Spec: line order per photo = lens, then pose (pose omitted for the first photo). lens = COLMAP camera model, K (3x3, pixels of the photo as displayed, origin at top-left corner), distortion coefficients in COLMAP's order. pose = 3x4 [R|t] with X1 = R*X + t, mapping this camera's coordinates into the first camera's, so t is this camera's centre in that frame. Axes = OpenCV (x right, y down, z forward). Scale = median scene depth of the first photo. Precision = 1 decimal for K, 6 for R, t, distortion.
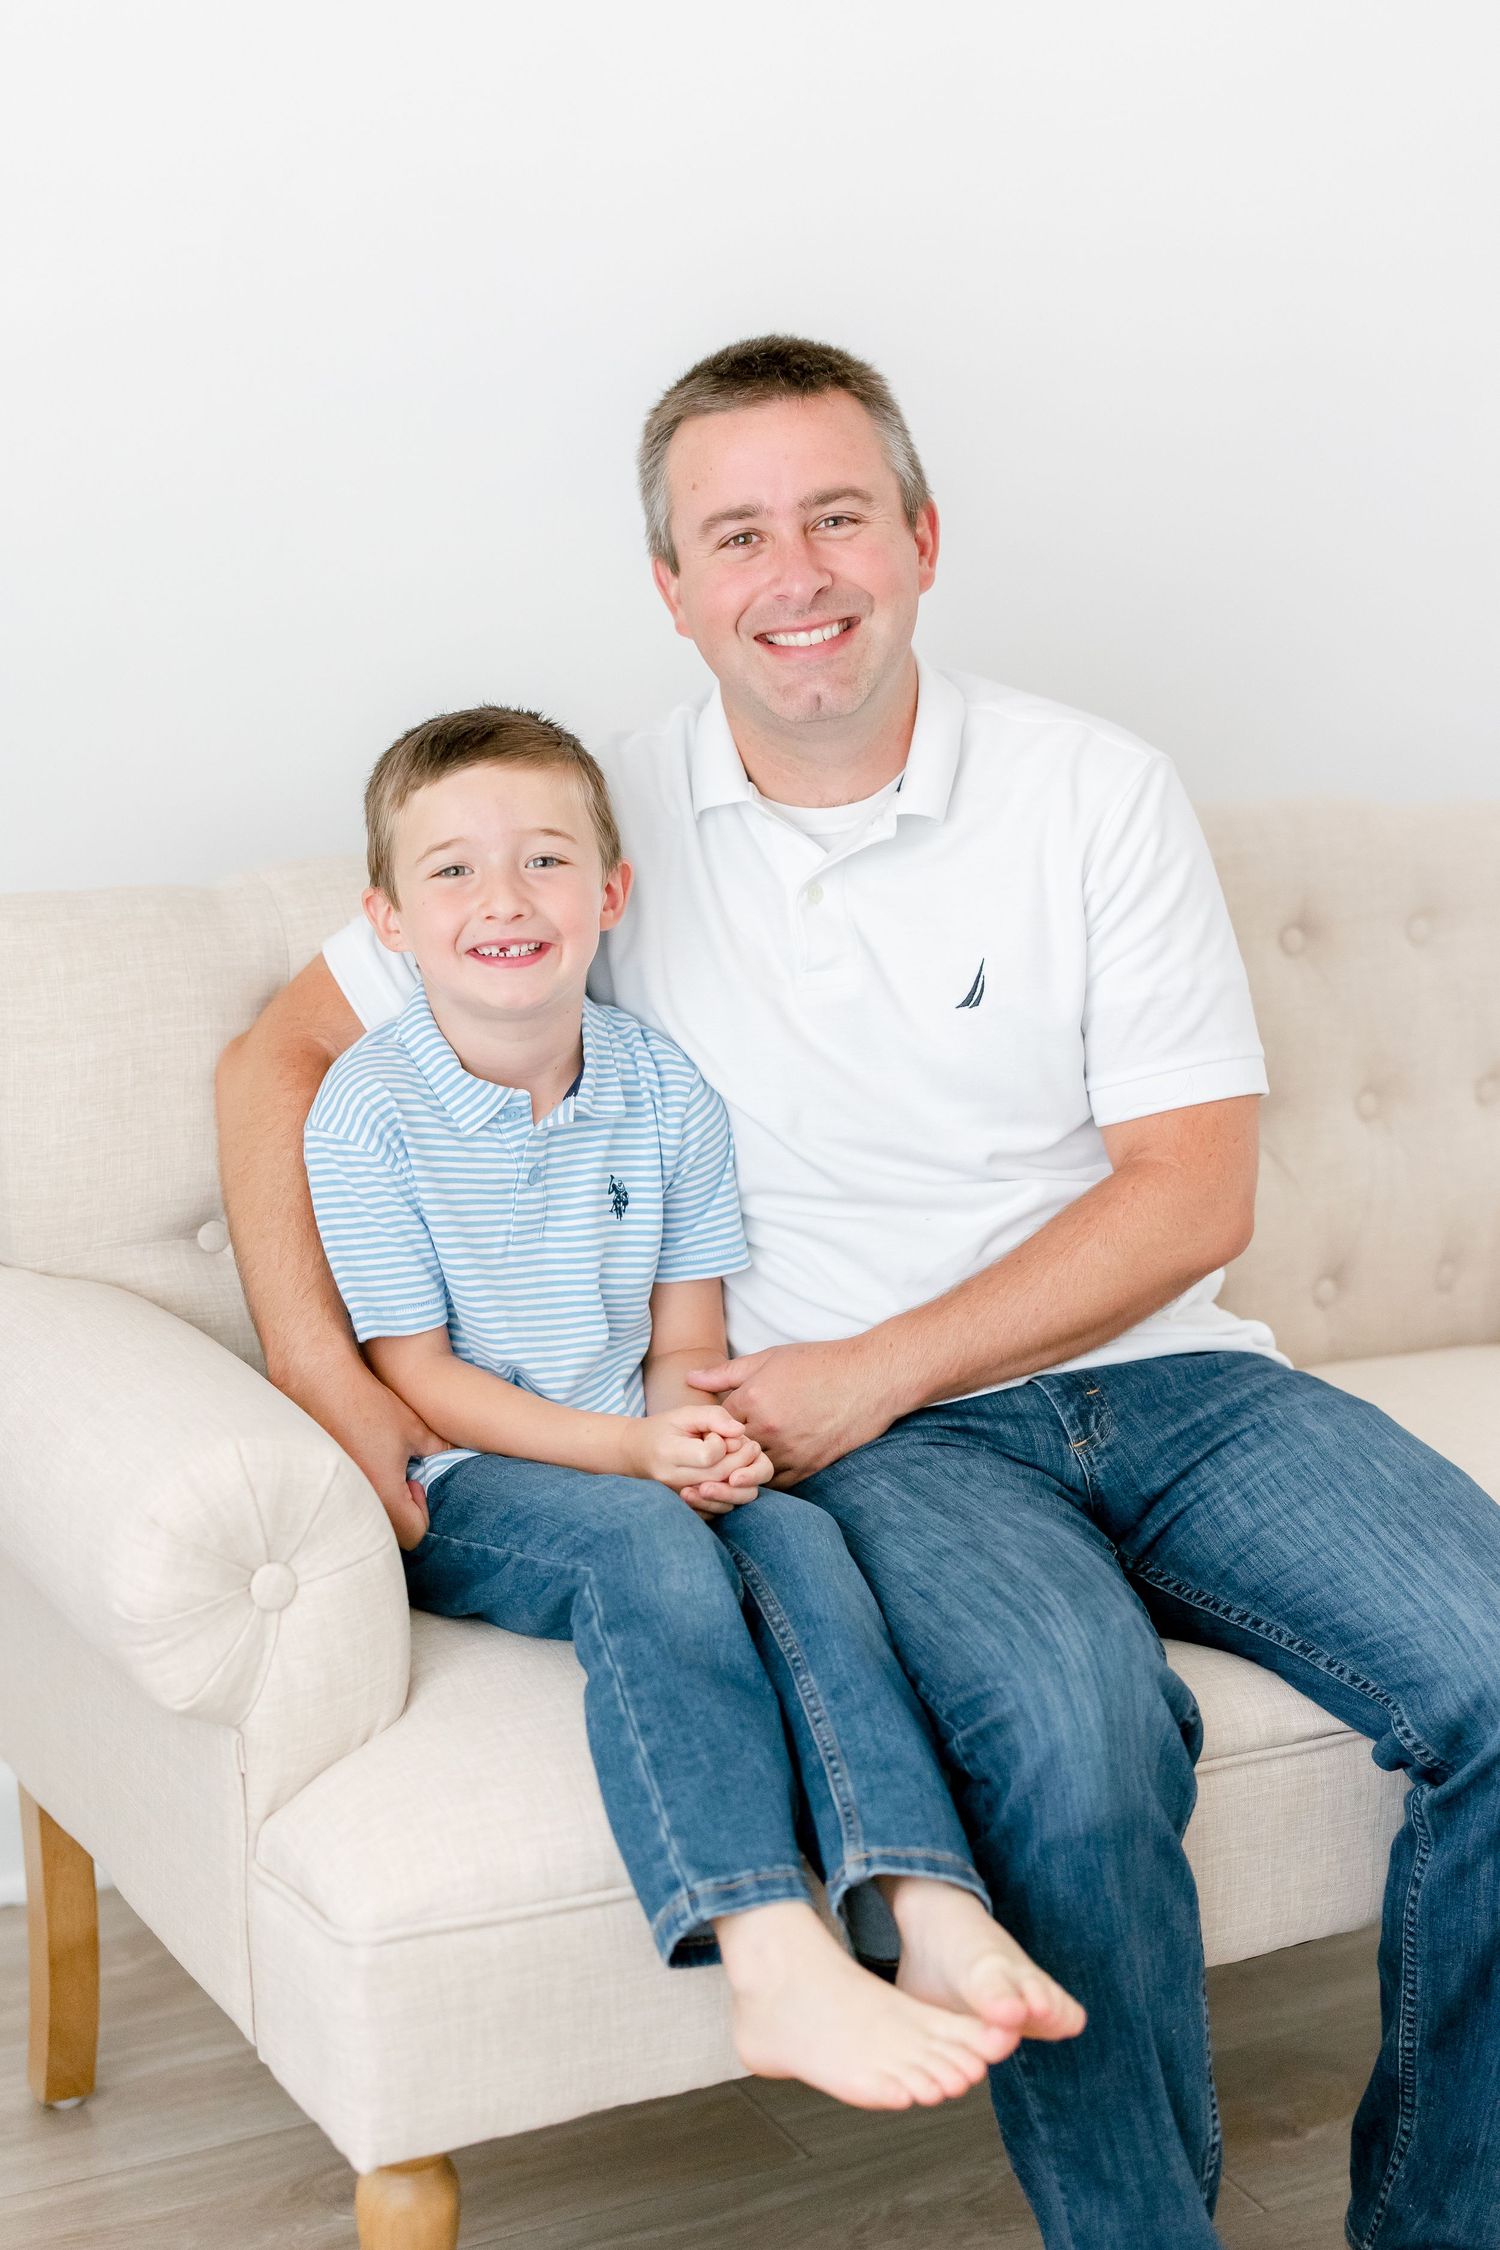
lens RADIAL K [[3425.0, 0, 744.3], [0, 3425.0, 1116.5], [0, 0, 1]] dist [0.033993, 0.000000]
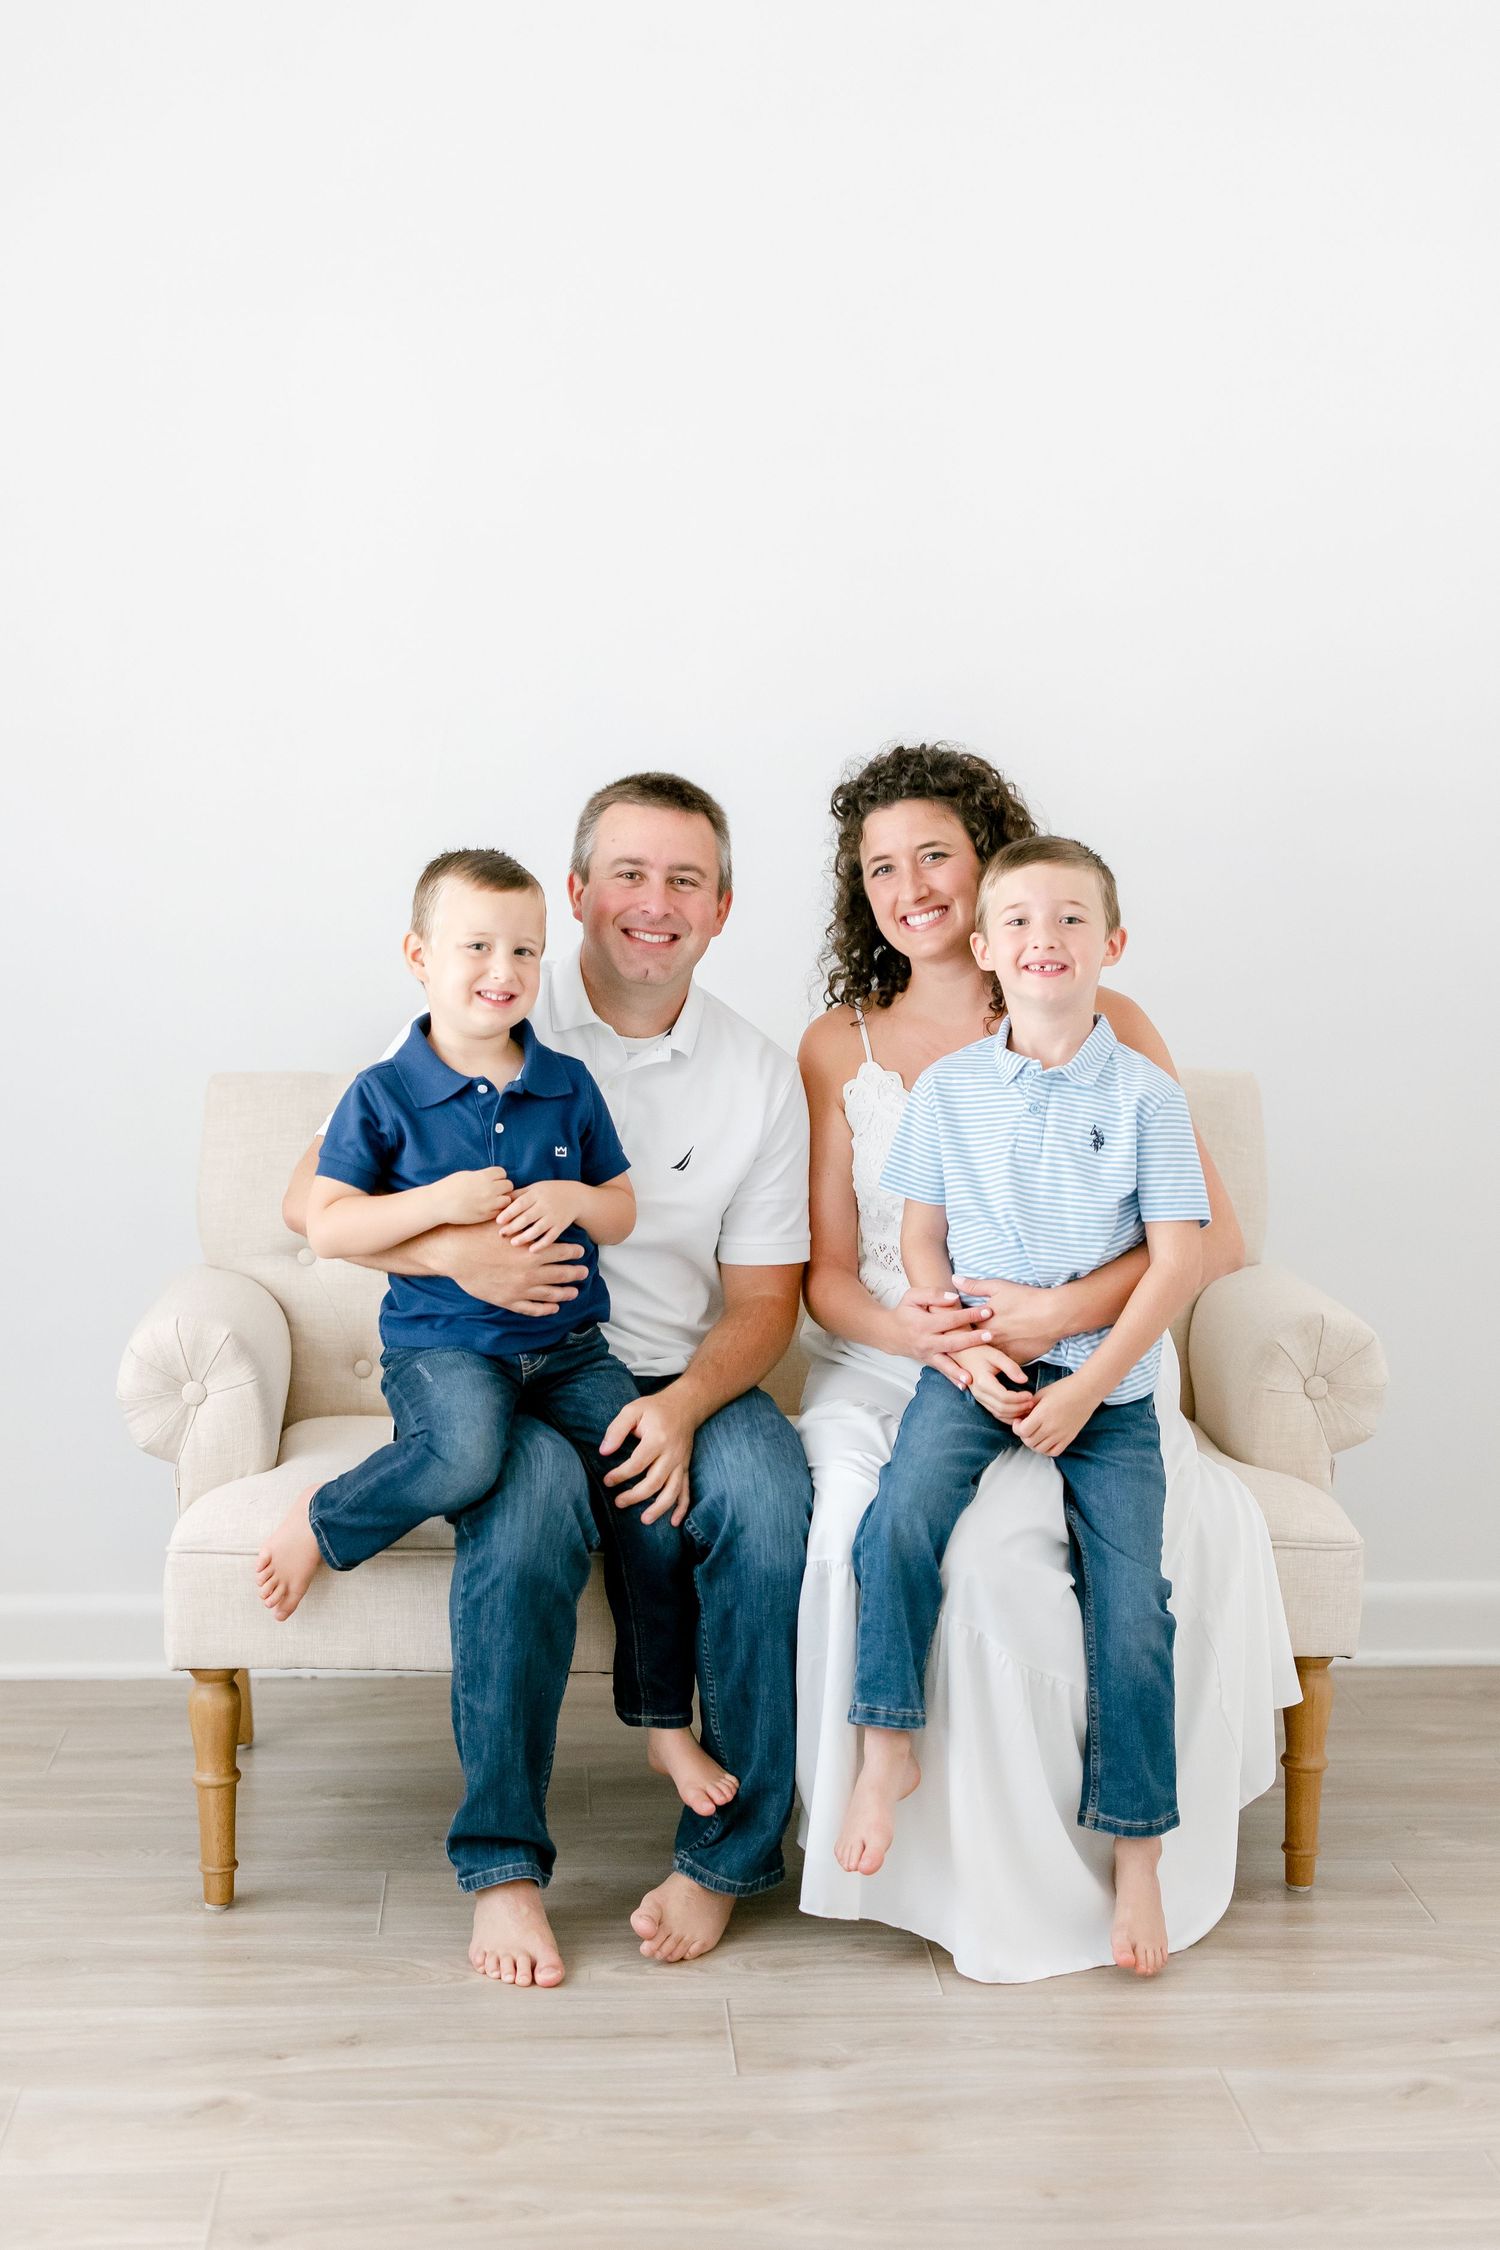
lens RADIAL K [[3425.0, 0, 764.0], [0, 3425.0, 1125.7], [0, 0, 1]] dist [0.033993, 0.000000]
pose [[0.910571, 0.030549, -0.412223, 0.982911], [-0.080160, 0.991384, -0.103598, 0.161200], [0.405506, 0.127377, 0.905174, -0.701759]]
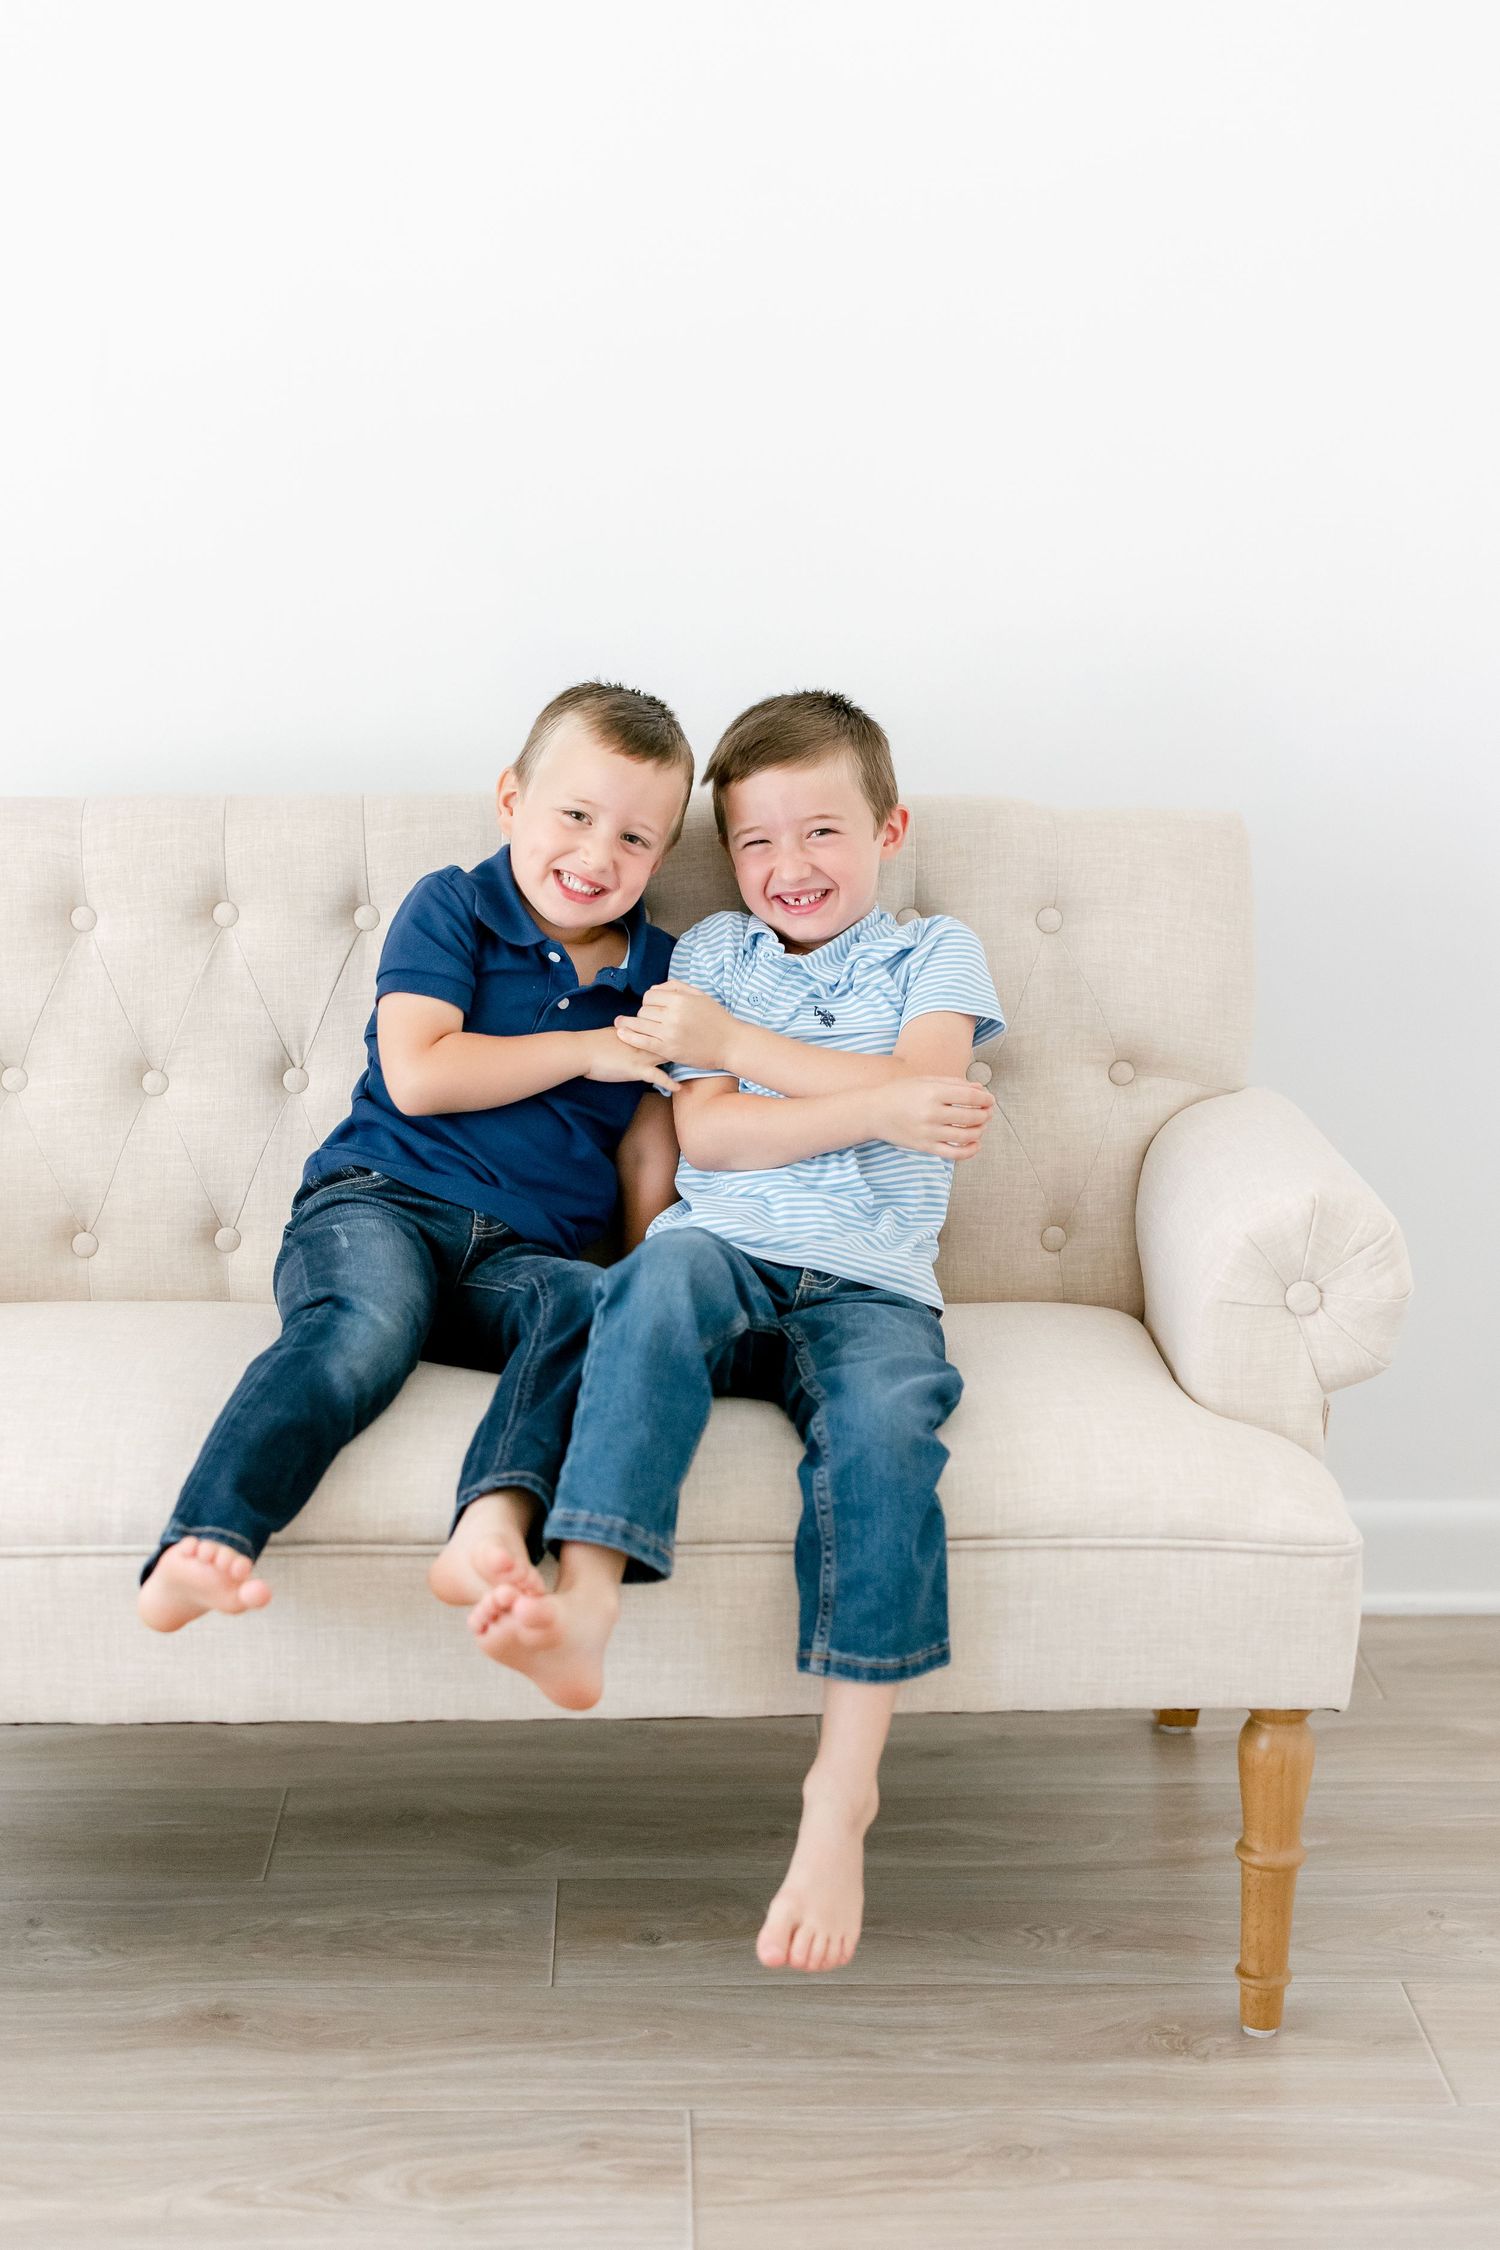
lens RADIAL K [[3425.0, 0, 766.9], [0, 3425.0, 1126.3], [0, 0, 1]] dist [0.033993, 0.000000]
pose [[0.895390, 0.076314, -0.438694, 0.850205], [-0.085285, 0.996356, -0.000747, 0.028148], [0.437038, 0.038083, 0.898636, -0.030043]]
